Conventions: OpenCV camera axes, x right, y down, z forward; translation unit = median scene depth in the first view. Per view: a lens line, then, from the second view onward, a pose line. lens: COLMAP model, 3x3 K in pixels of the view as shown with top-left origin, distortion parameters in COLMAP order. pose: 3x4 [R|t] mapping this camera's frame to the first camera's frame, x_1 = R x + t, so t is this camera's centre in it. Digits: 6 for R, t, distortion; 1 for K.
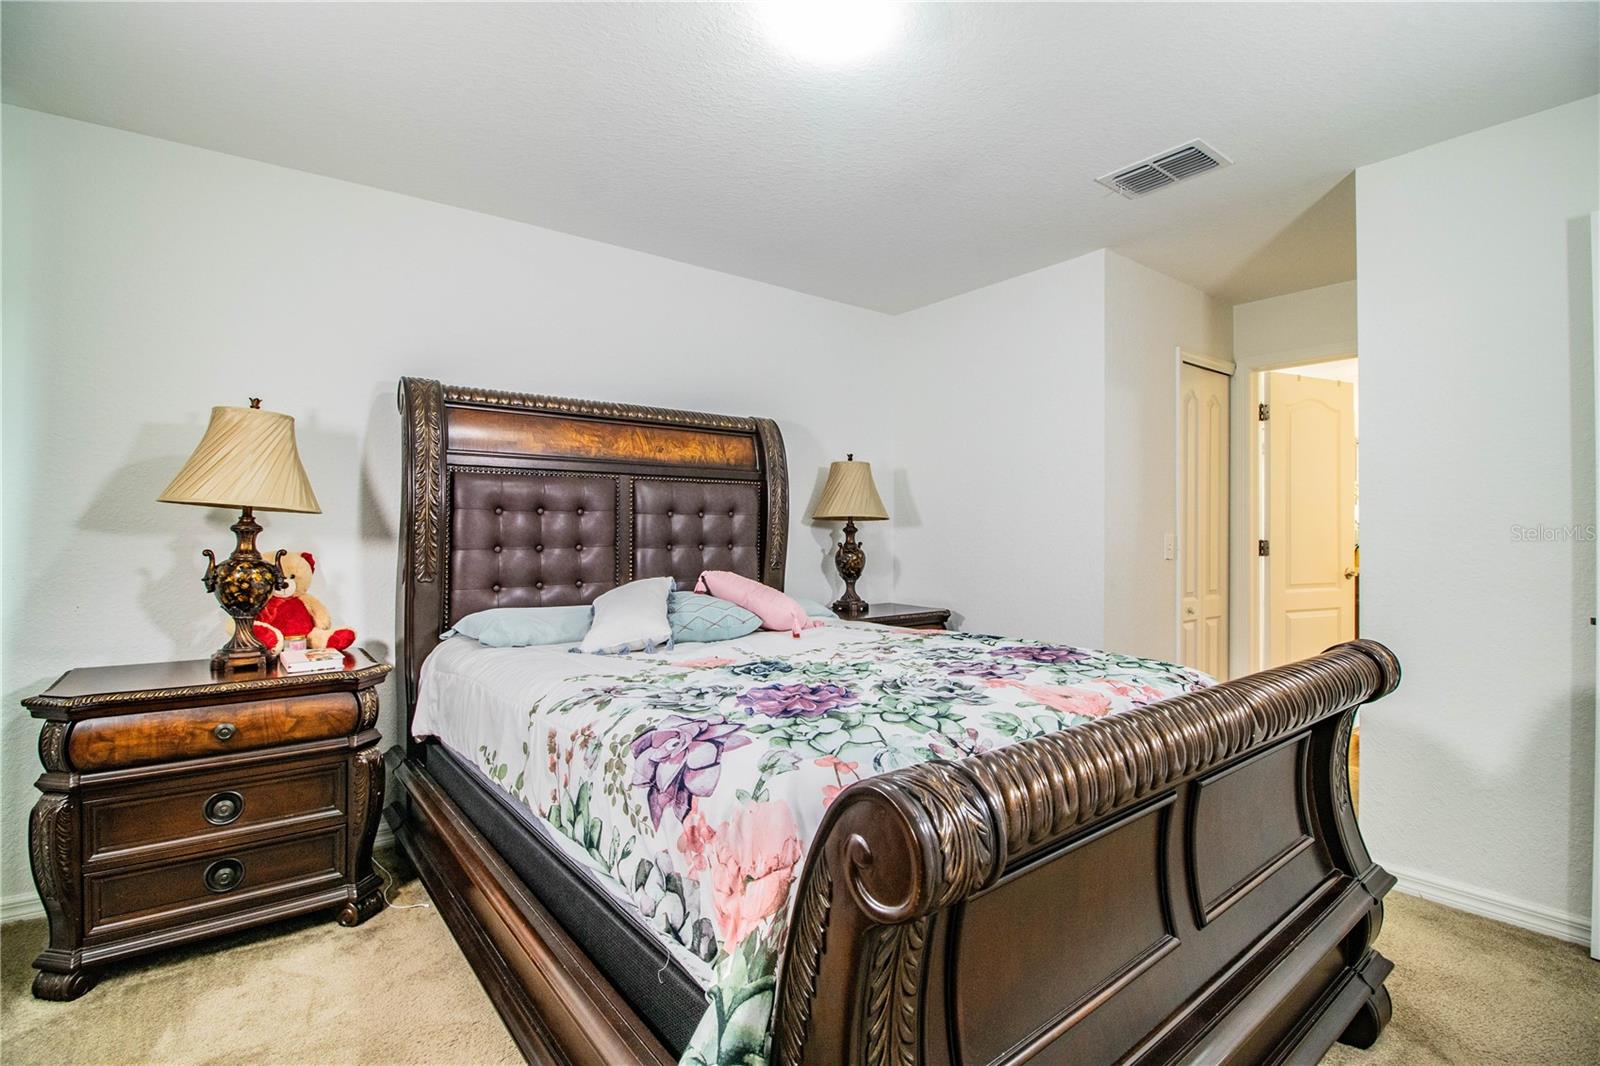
lens RADIAL K [[745.4, 0, 805.8], [0, 745.4, 525.4], [0, 0, 1]] dist [0.004504, -0.013711]
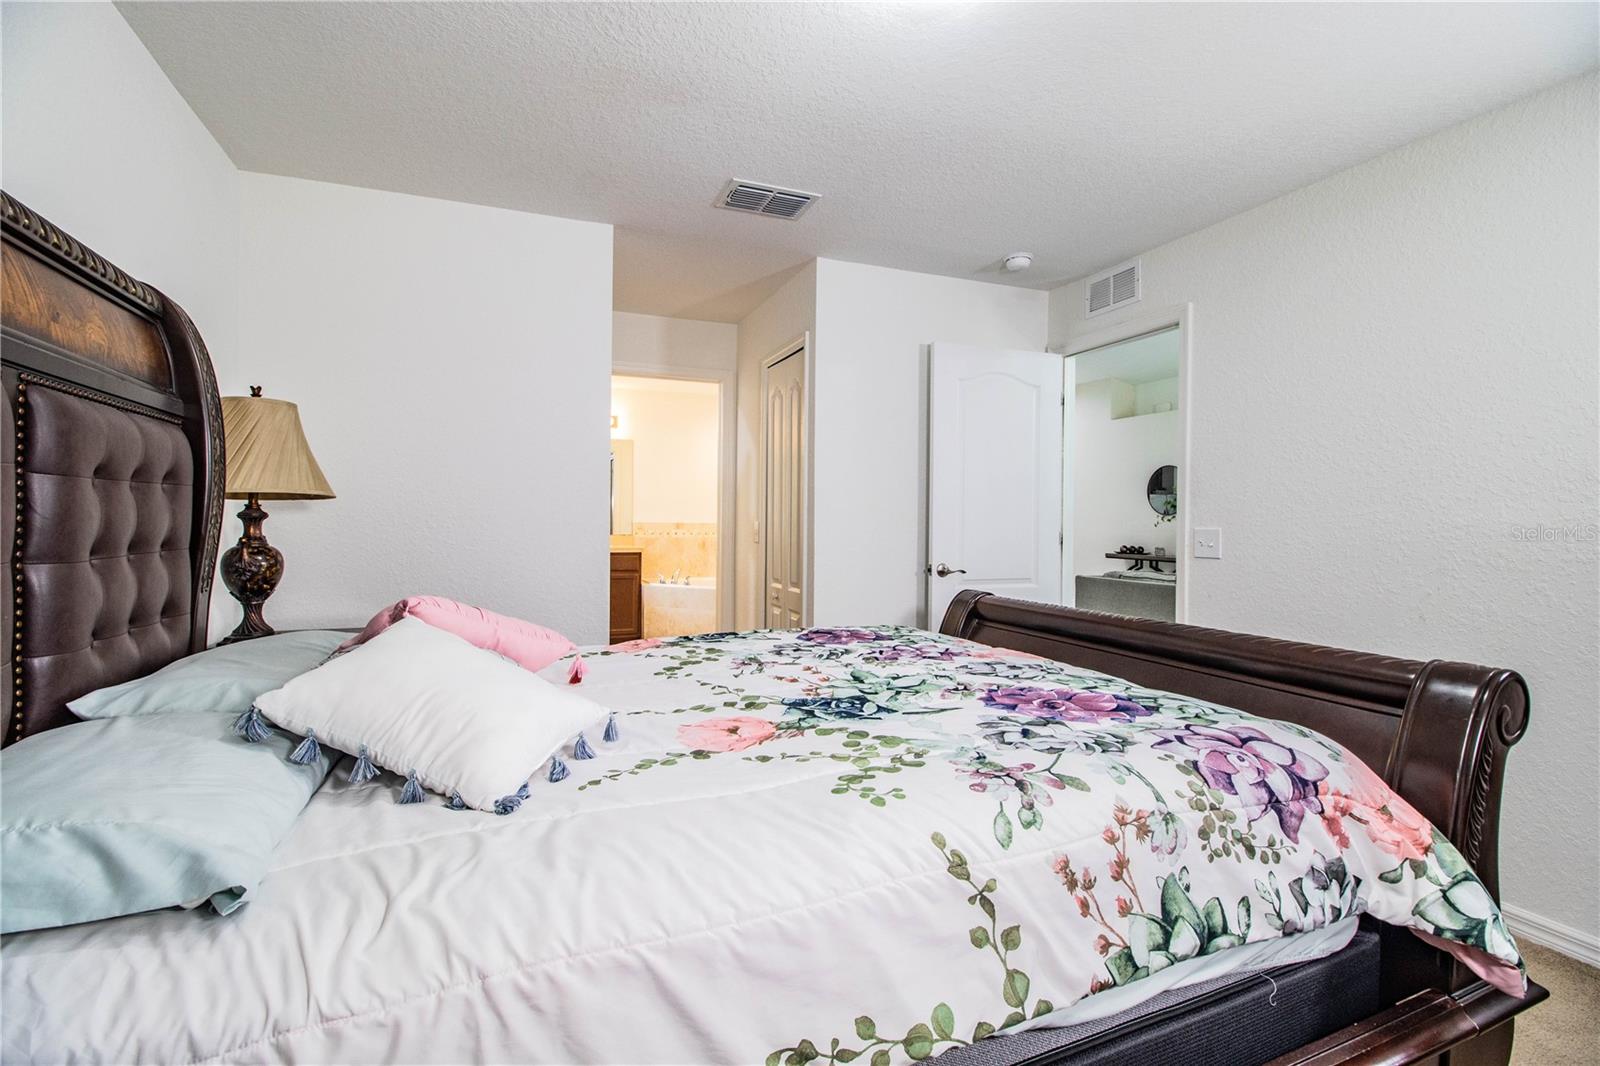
lens RADIAL K [[745.4, 0, 805.8], [0, 745.4, 525.4], [0, 0, 1]] dist [0.004504, -0.013711]
pose [[0.252530, -0.011561, 0.967520, -0.448824], [-0.013029, 0.999797, 0.015348, -0.000789], [-0.967501, -0.016482, 0.252328, 0.484238]]
